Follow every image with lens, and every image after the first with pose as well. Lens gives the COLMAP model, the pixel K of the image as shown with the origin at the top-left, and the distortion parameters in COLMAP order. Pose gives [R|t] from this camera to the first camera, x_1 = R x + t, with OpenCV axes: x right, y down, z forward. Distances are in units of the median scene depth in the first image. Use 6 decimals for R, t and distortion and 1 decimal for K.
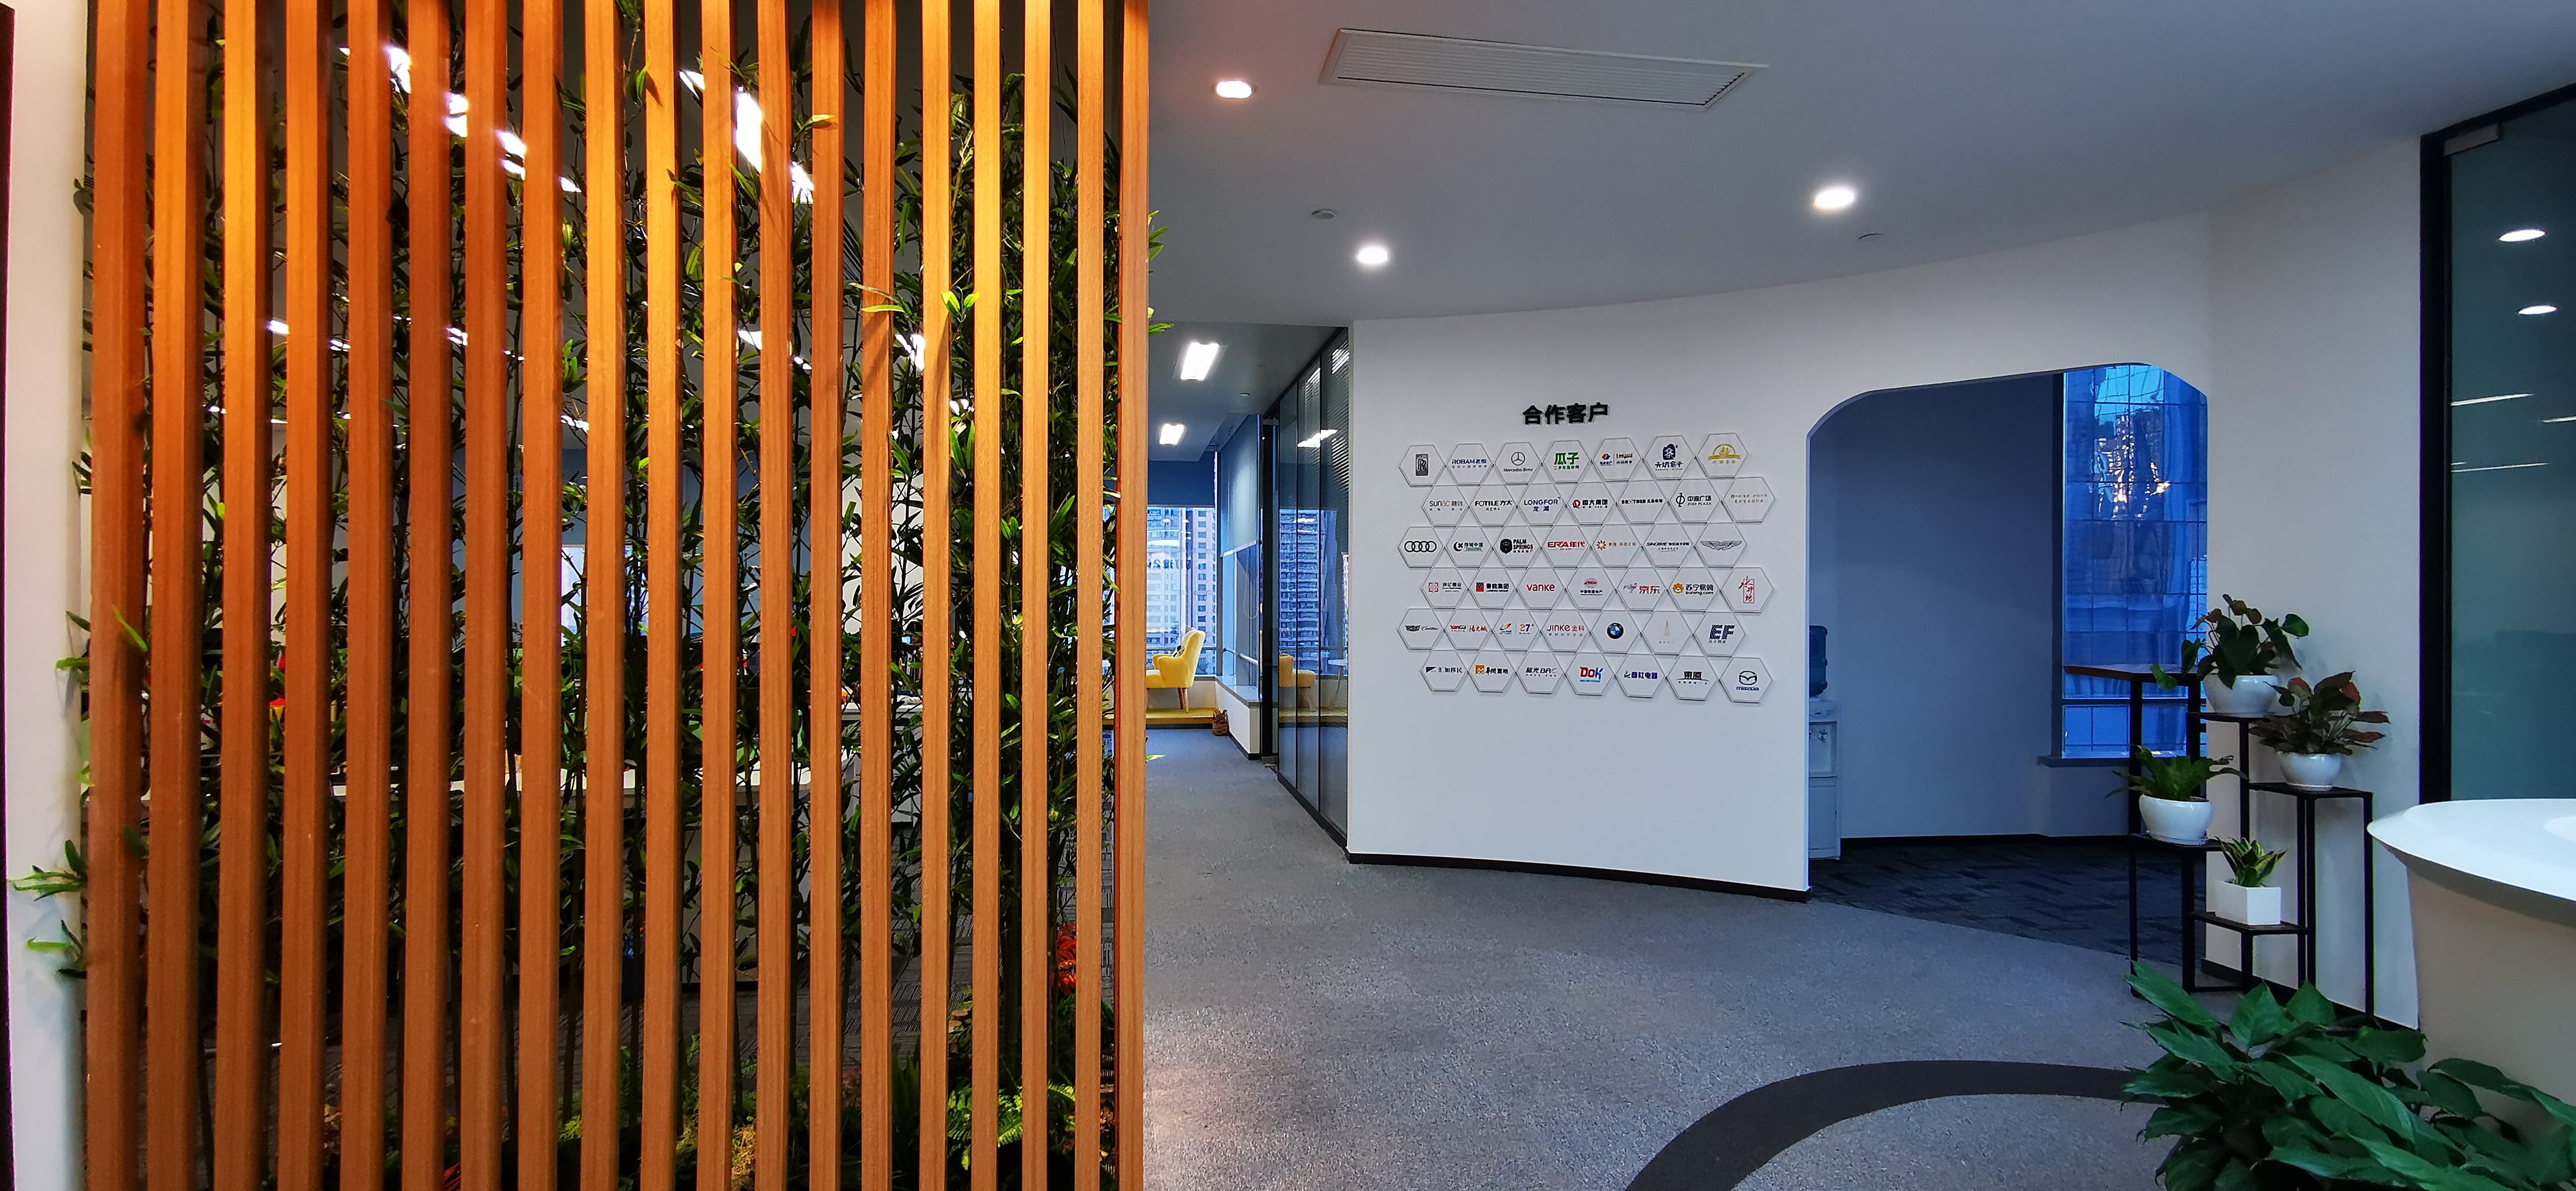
lens RADIAL K [[1184.7, 0, 1286.1], [0, 1184.7, 593.8], [0, 0, 1]] dist [0.019292, 0.001115]
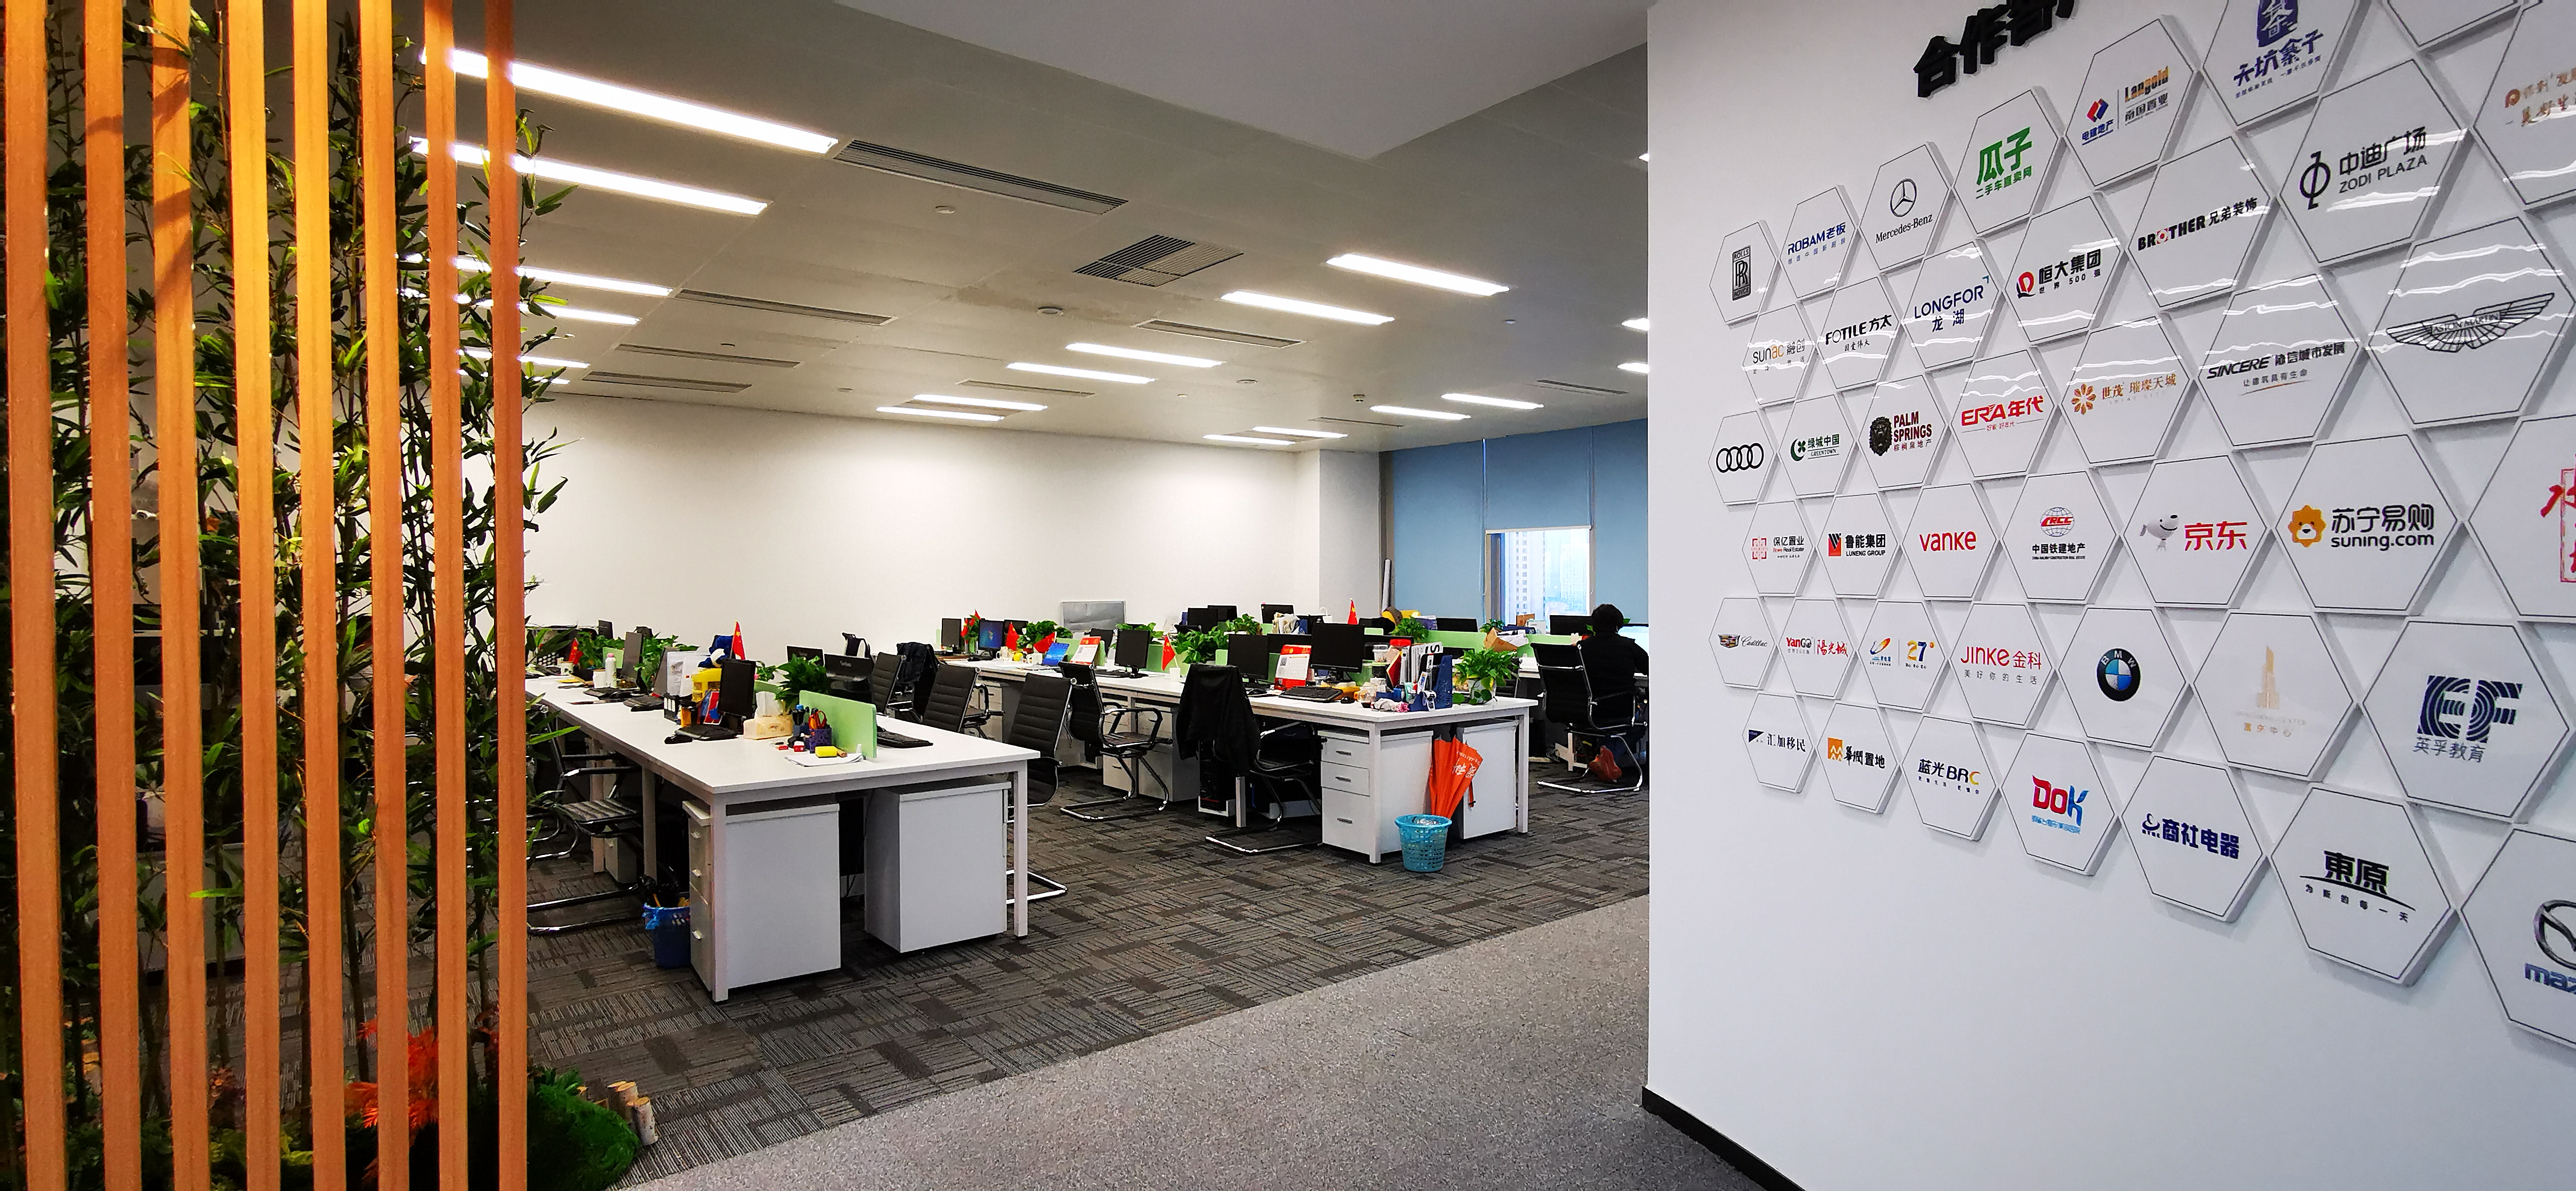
lens RADIAL K [[1184.7, 0, 1289.8], [0, 1184.7, 593.4], [0, 0, 1]] dist [0.019292, 0.001115]
pose [[0.520065, -0.000639, -0.854126, 0.423557], [0.020332, 0.999726, 0.011632, 0.002256], [0.853884, -0.023416, 0.519936, 0.648927]]
